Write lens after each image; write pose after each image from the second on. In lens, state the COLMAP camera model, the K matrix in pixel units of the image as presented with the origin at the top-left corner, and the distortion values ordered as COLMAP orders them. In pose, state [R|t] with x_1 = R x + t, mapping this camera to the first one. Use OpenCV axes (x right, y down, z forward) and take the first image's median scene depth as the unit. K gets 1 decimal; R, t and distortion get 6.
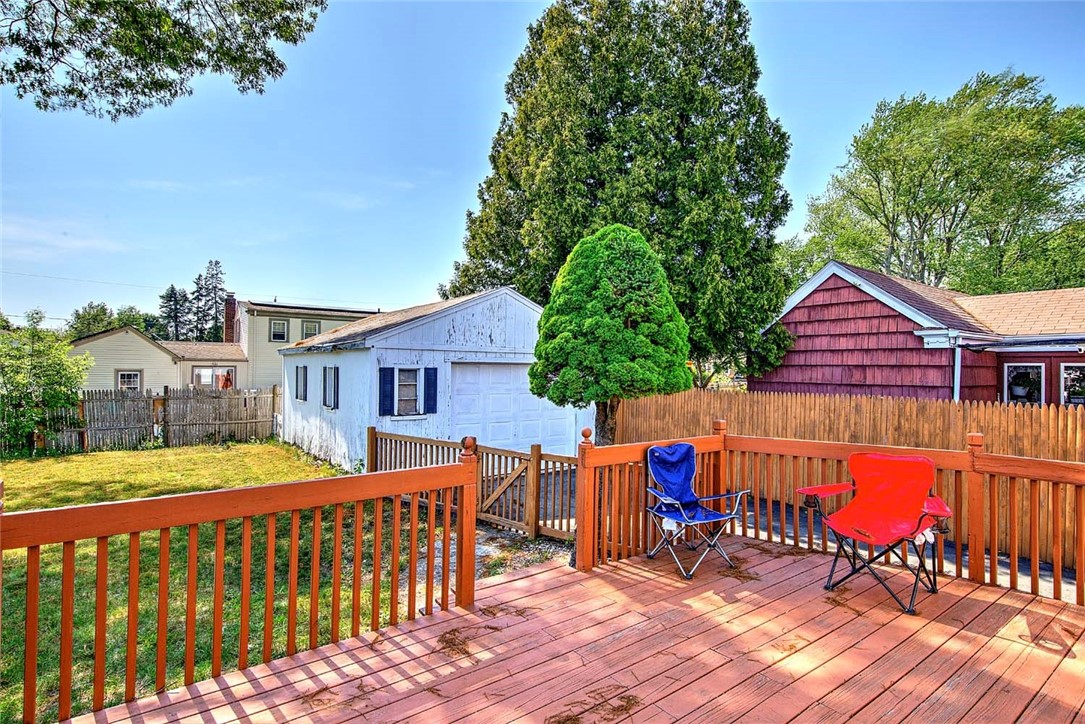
lens RADIAL K [[534.2, 0, 544.5], [0, 534.2, 365.4], [0, 0, 1]] dist [0.002175, 0.000777]
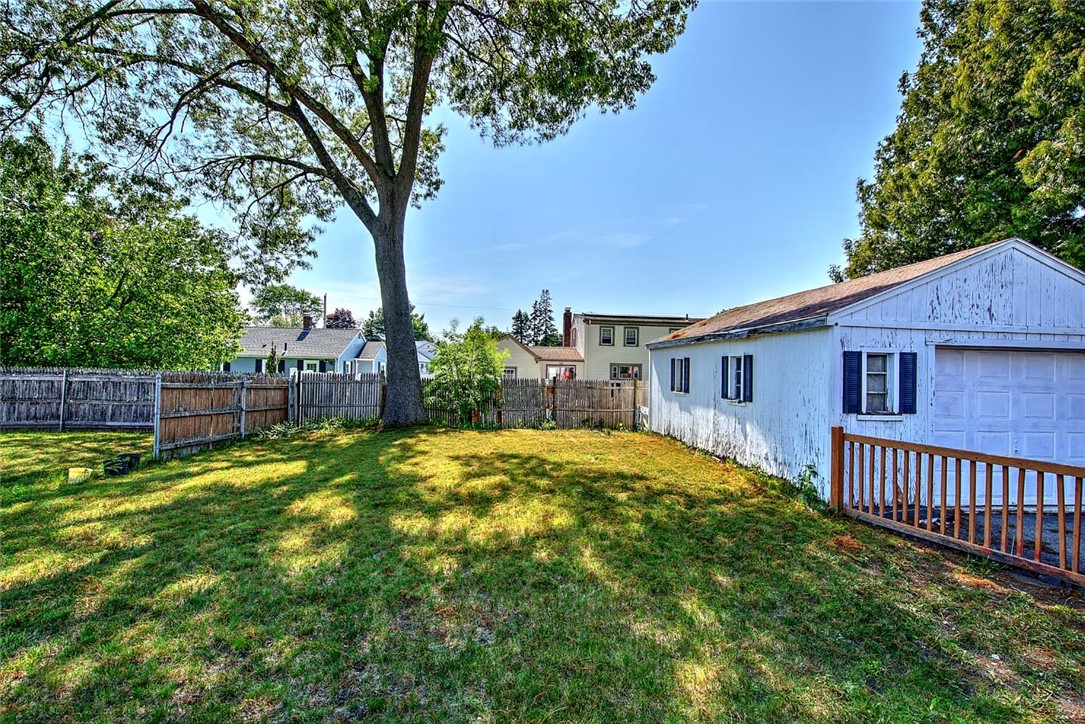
lens RADIAL K [[448.3, 0, 540.9], [0, 448.3, 362.3], [0, 0, 1]] dist [0.001001, 0.000053]
pose [[0.858369, 0.000704, -0.513033, -0.255020], [-0.010186, 0.999825, -0.015671, 0.025439], [0.512932, 0.018677, 0.858226, 0.151894]]
